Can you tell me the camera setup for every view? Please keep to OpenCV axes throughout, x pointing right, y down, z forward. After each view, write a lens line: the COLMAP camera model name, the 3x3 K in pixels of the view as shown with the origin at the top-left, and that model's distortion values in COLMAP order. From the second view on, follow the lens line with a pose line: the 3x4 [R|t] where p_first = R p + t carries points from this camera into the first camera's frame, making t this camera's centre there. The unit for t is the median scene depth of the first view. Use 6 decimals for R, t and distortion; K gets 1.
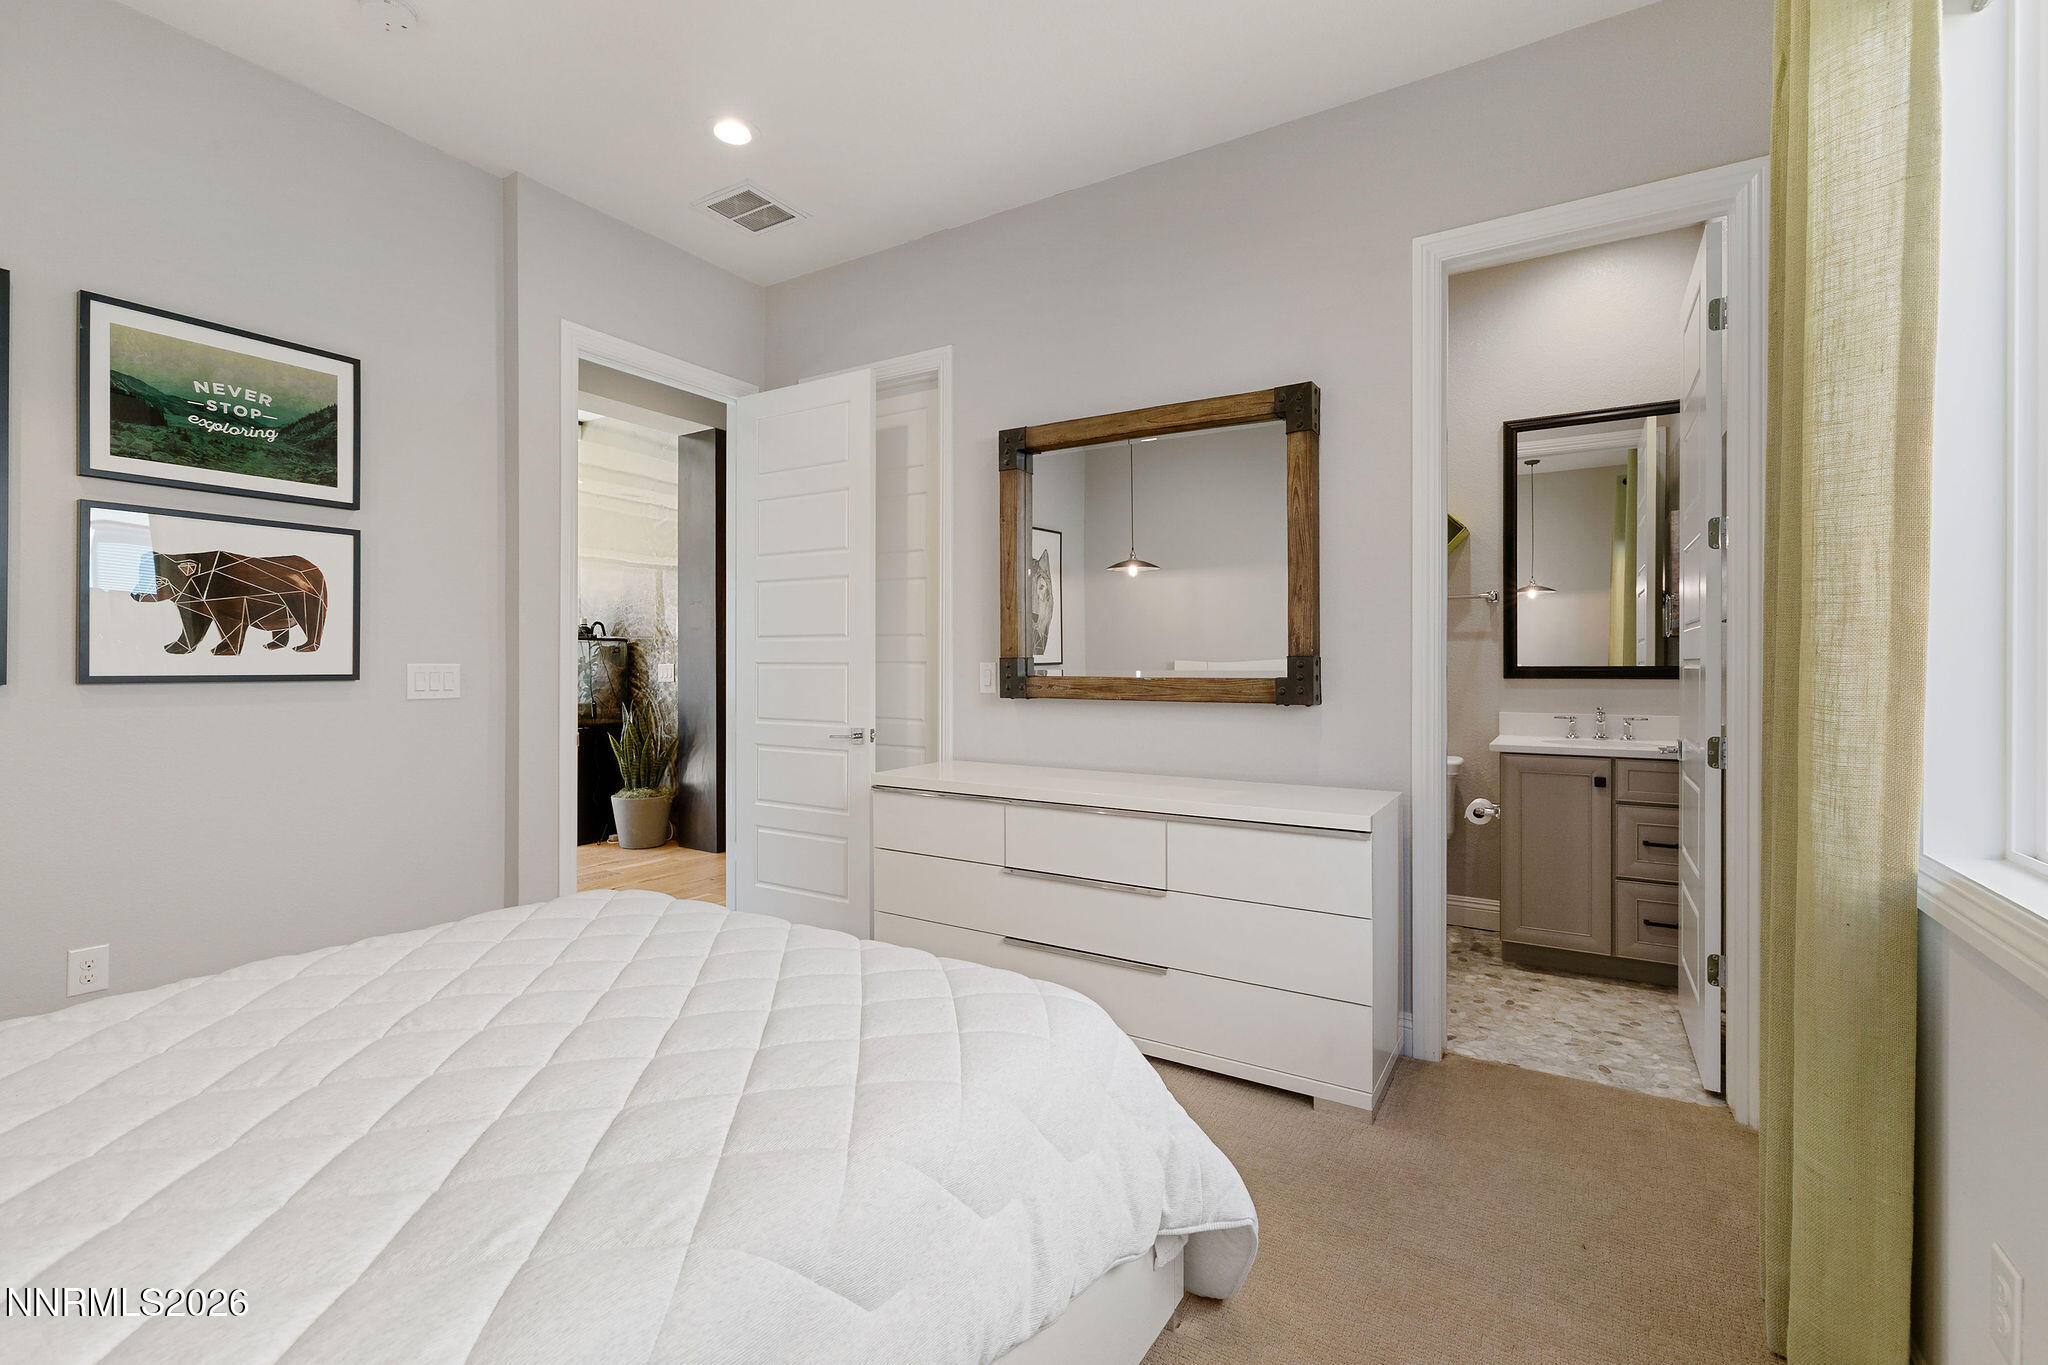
lens RADIAL K [[897.1, 0, 1016.6], [0, 897.1, 681.4], [0, 0, 1]] dist [-0.000862, -0.000231]
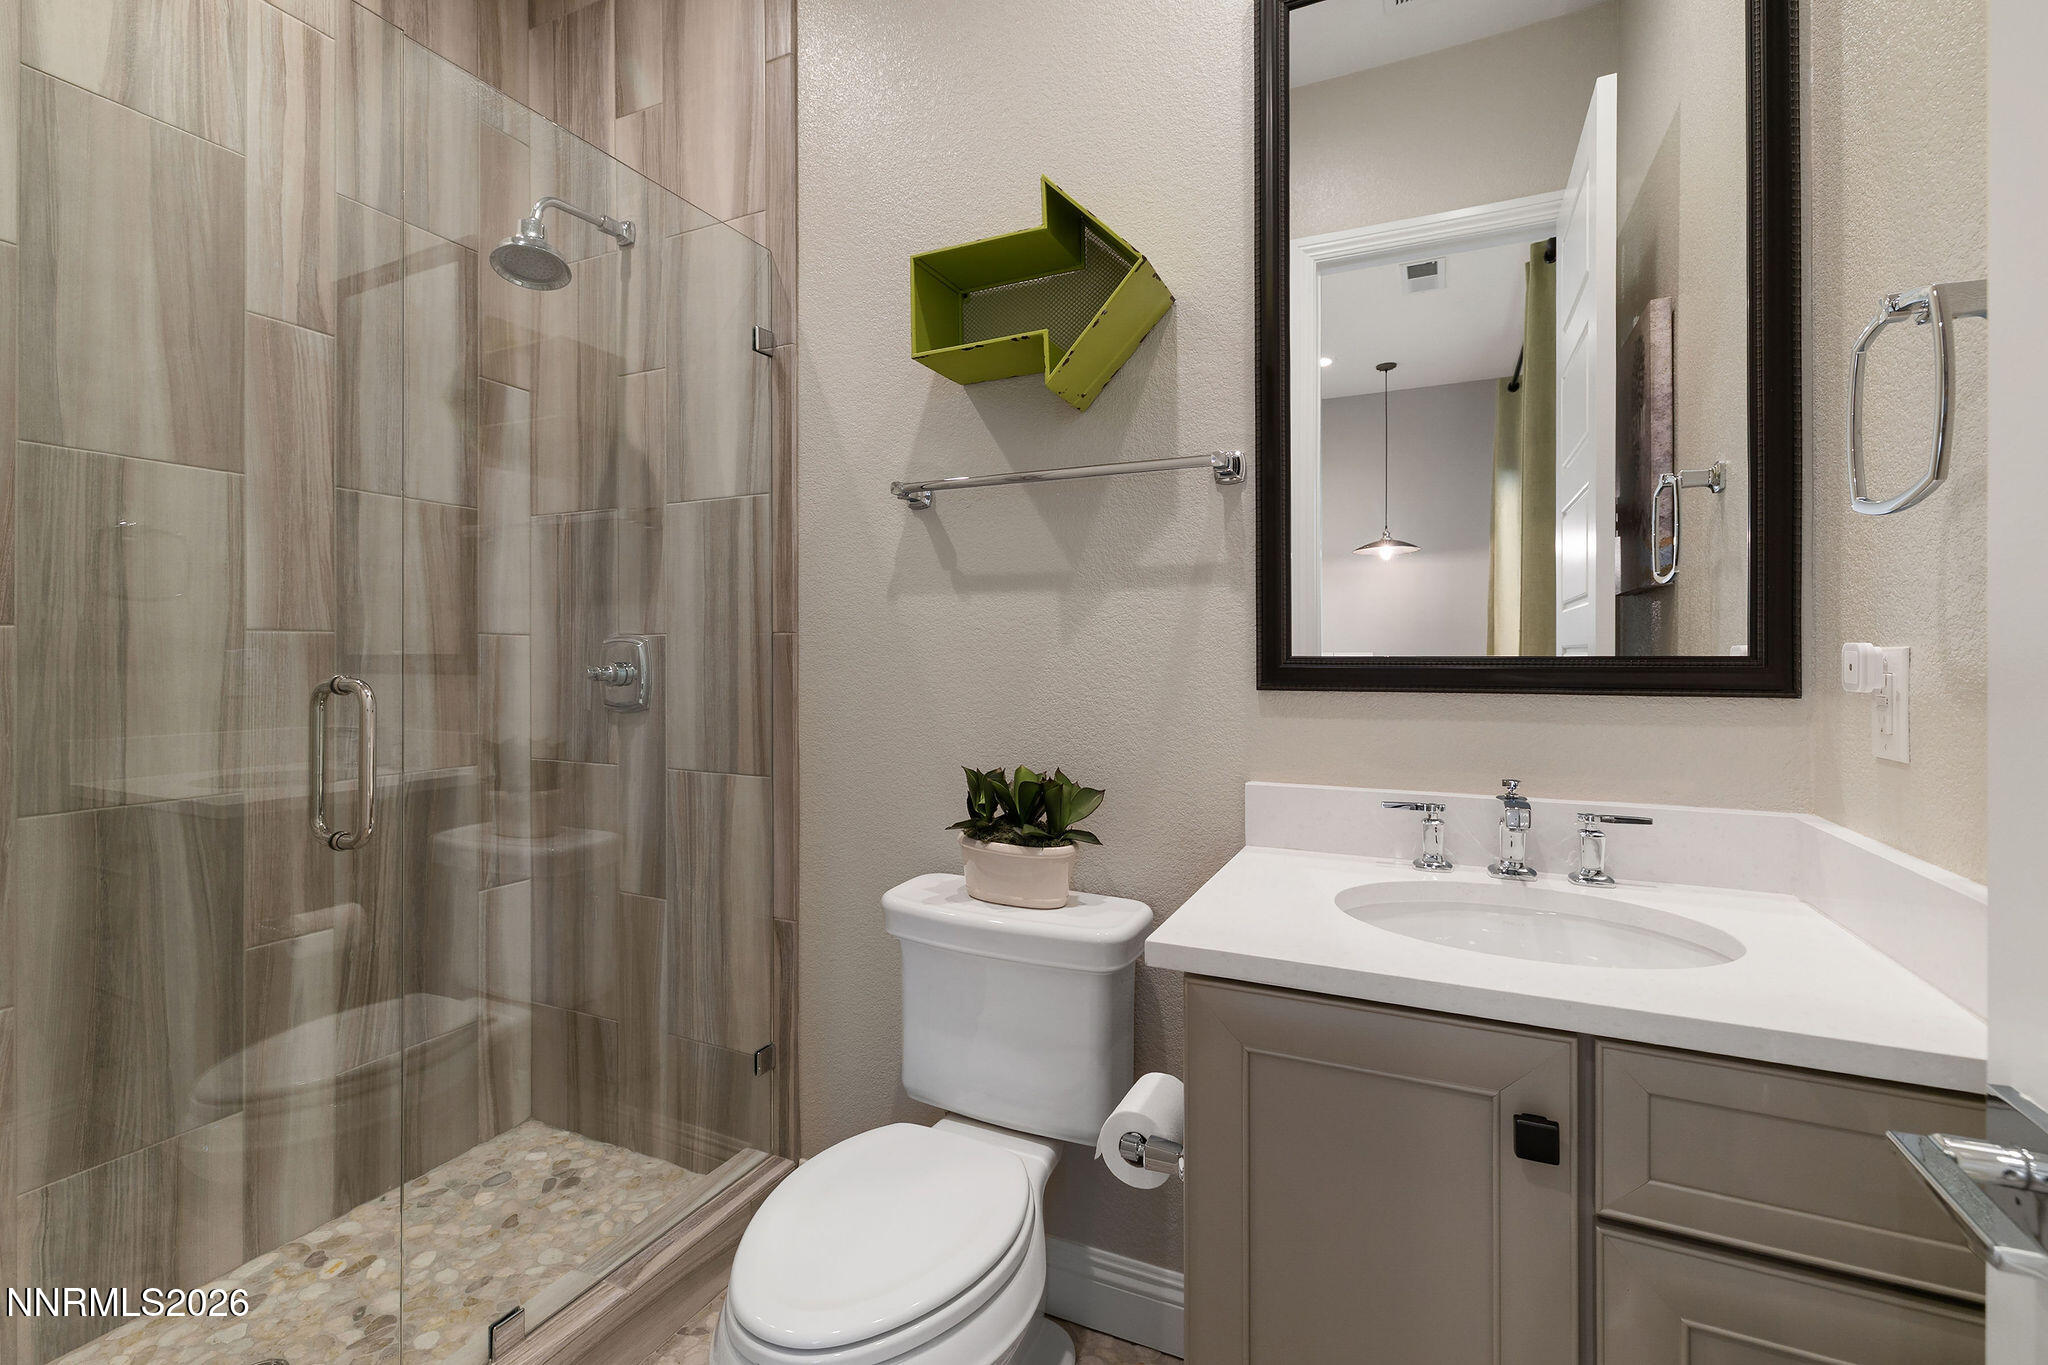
lens RADIAL K [[897.1, 0, 1027.0], [0, 897.1, 665.5], [0, 0, 1]] dist [-0.000862, -0.000231]
pose [[0.992752, -0.003534, 0.120125, 0.437988], [0.003974, 0.999986, -0.003423, -0.013105], [-0.120112, 0.003875, 0.992753, 0.699555]]
